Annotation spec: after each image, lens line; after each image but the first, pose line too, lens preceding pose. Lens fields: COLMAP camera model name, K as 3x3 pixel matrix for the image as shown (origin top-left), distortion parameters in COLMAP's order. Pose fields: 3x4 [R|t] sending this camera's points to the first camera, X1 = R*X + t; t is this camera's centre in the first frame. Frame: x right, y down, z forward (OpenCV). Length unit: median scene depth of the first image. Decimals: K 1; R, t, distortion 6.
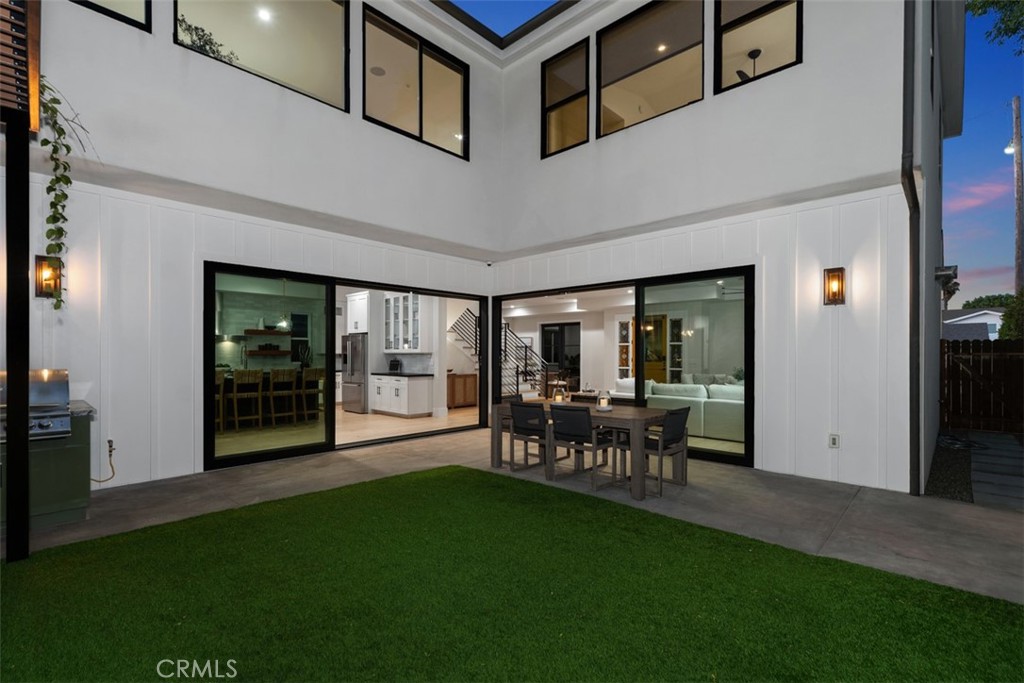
lens RADIAL K [[462.5, 0, 520.7], [0, 462.5, 351.5], [0, 0, 1]] dist [0.001366, 0.000694]
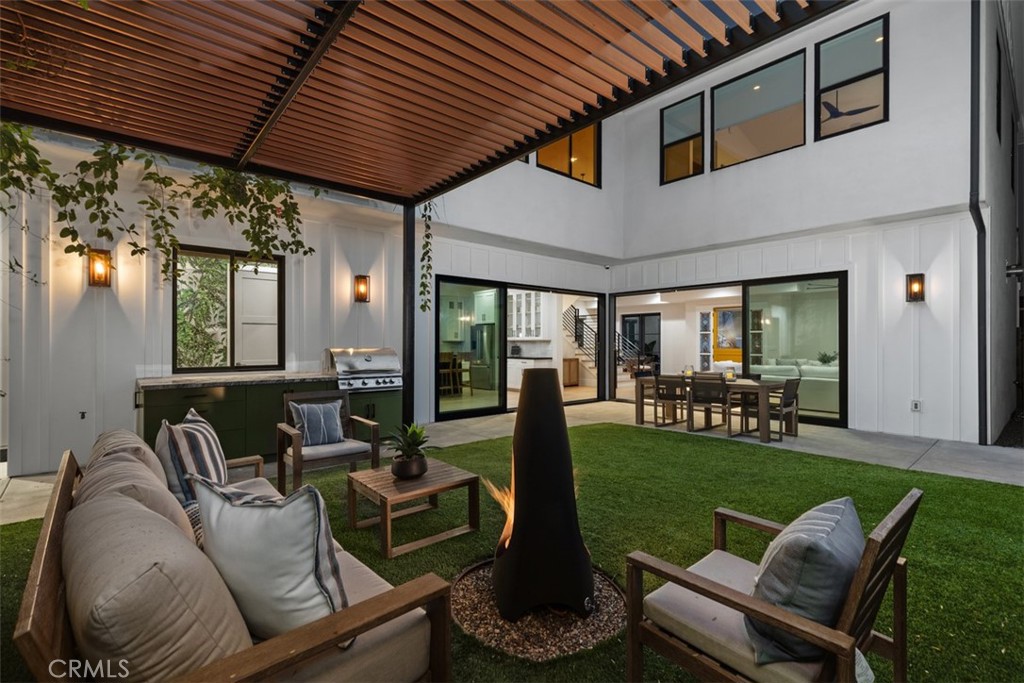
lens RADIAL K [[462.5, 0, 516.9], [0, 462.5, 337.6], [0, 0, 1]] dist [0.001366, 0.000694]
pose [[0.994609, -0.000949, -0.103694, -0.182259], [0.000260, 0.999978, -0.006658, 0.005665], [0.103698, 0.006595, 0.994587, -0.247854]]
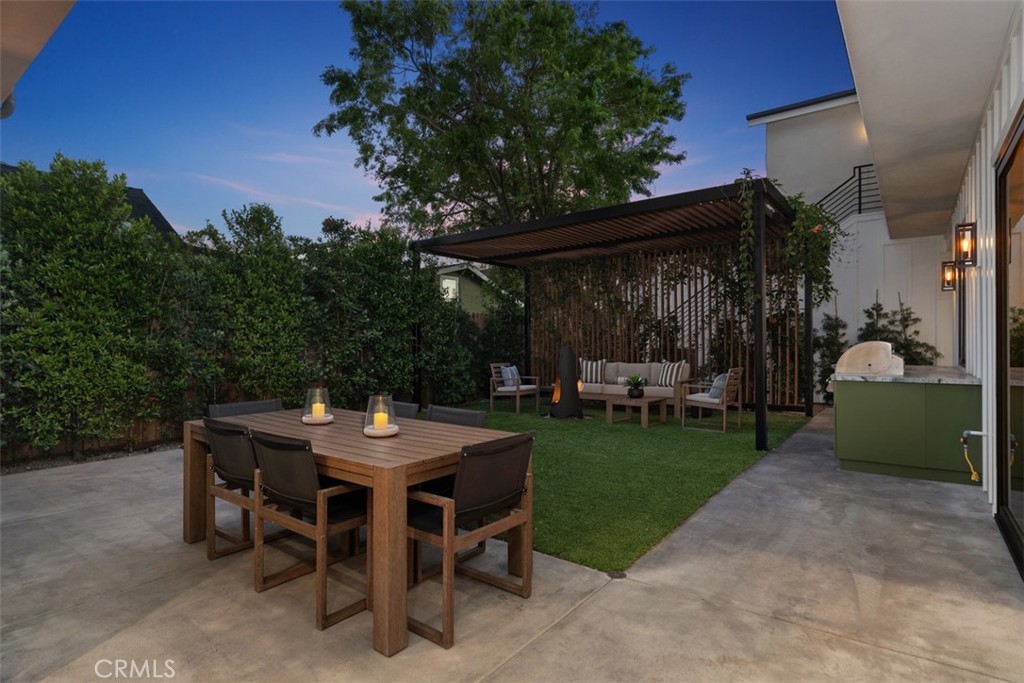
lens RADIAL K [[531.0, 0, 508.6], [0, 531.0, 340.9], [0, 0, 1]] dist [-0.001054, -0.000349]
pose [[-0.995616, 0.002084, -0.093509, 0.007456], [0.002555, 0.999985, -0.004918, 0.018616], [0.093498, -0.005136, -0.995606, 1.025756]]
